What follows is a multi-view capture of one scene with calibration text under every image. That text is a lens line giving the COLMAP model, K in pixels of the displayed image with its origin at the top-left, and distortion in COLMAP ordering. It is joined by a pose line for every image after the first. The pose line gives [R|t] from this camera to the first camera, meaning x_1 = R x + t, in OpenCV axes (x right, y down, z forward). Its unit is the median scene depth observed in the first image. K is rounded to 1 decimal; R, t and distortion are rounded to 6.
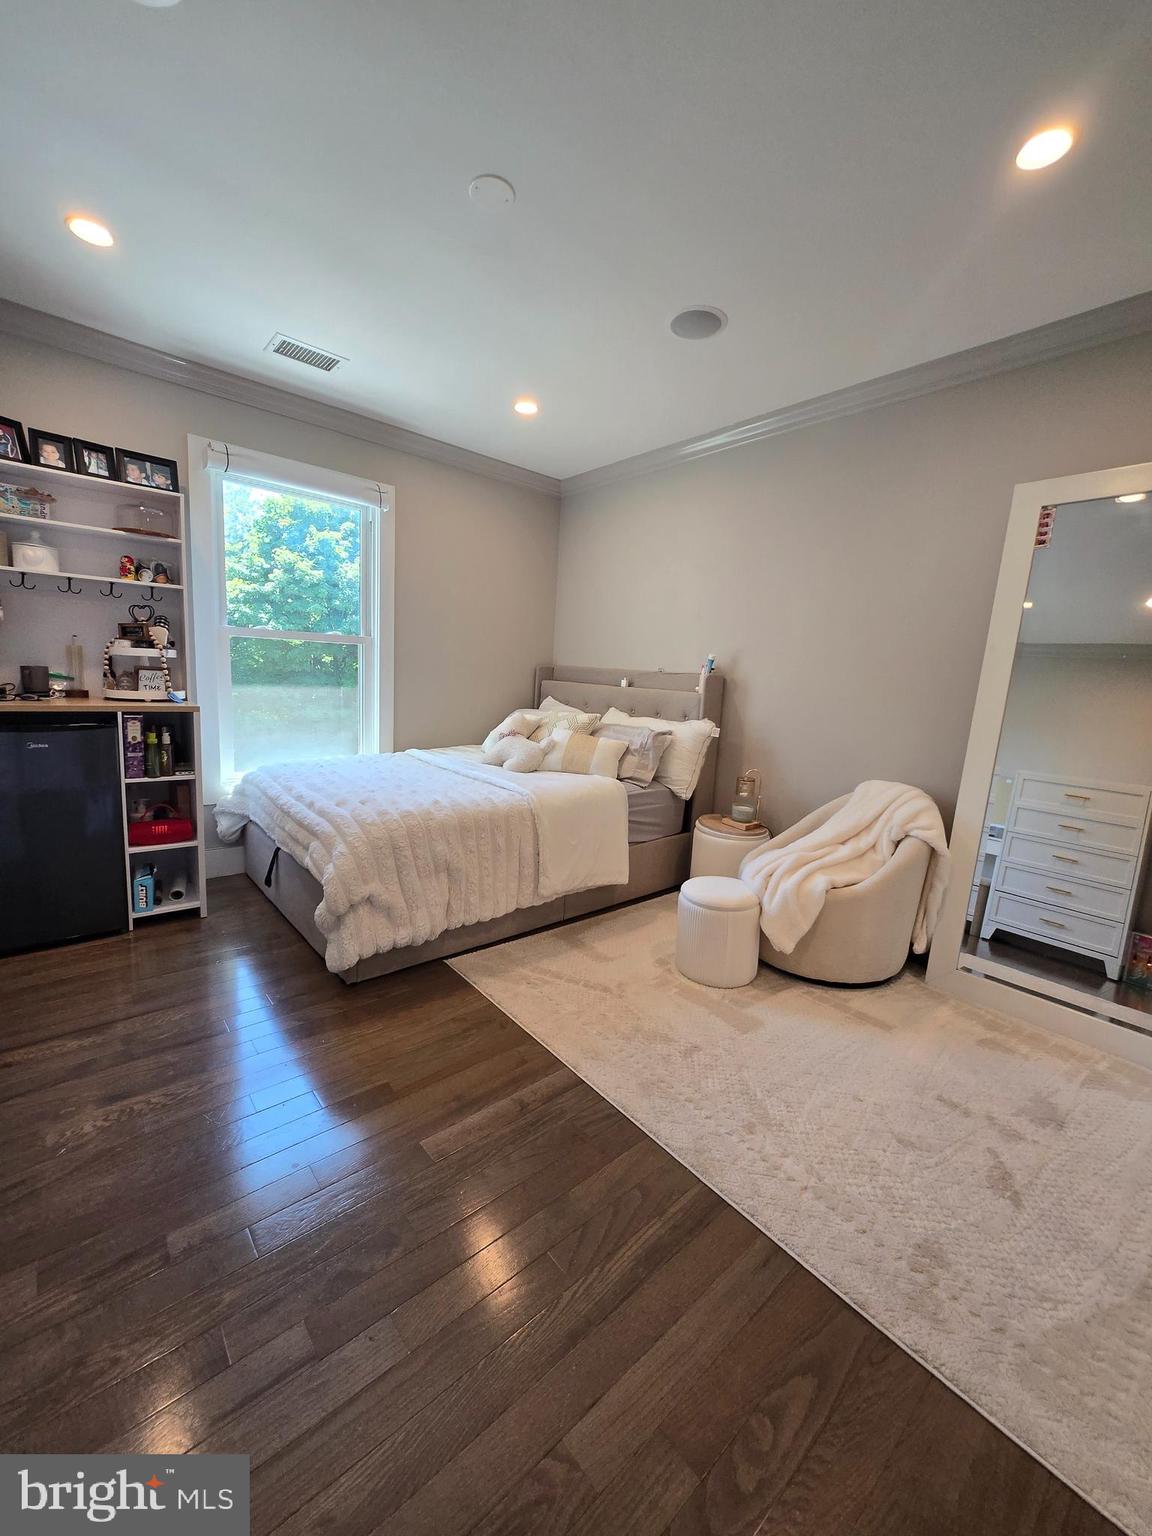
lens RADIAL K [[601.8, 0, 570.5], [0, 601.8, 768.4], [0, 0, 1]] dist [0.004881, -0.001435]
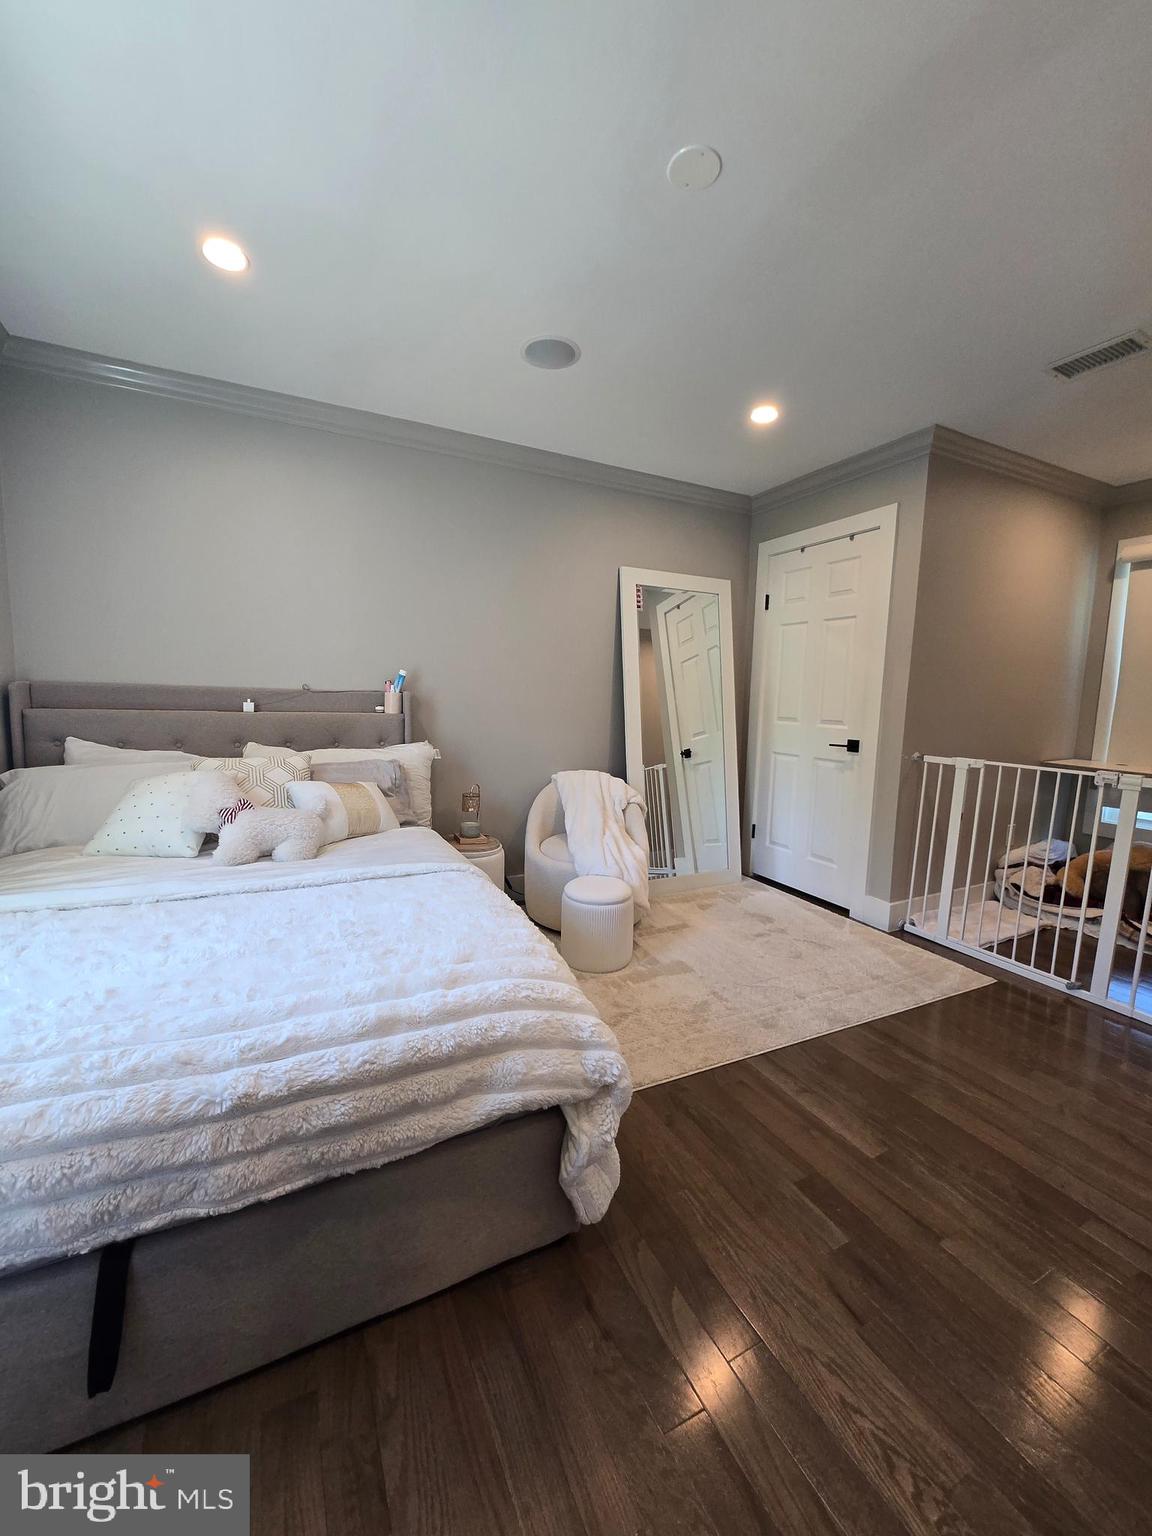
lens RADIAL K [[601.8, 0, 570.2], [0, 601.8, 773.6], [0, 0, 1]] dist [0.004881, -0.001435]
pose [[0.251841, -0.172686, 0.952237, -0.918503], [0.144176, 0.979666, 0.139529, -0.197586], [-0.956969, 0.102150, 0.271617, 0.821242]]
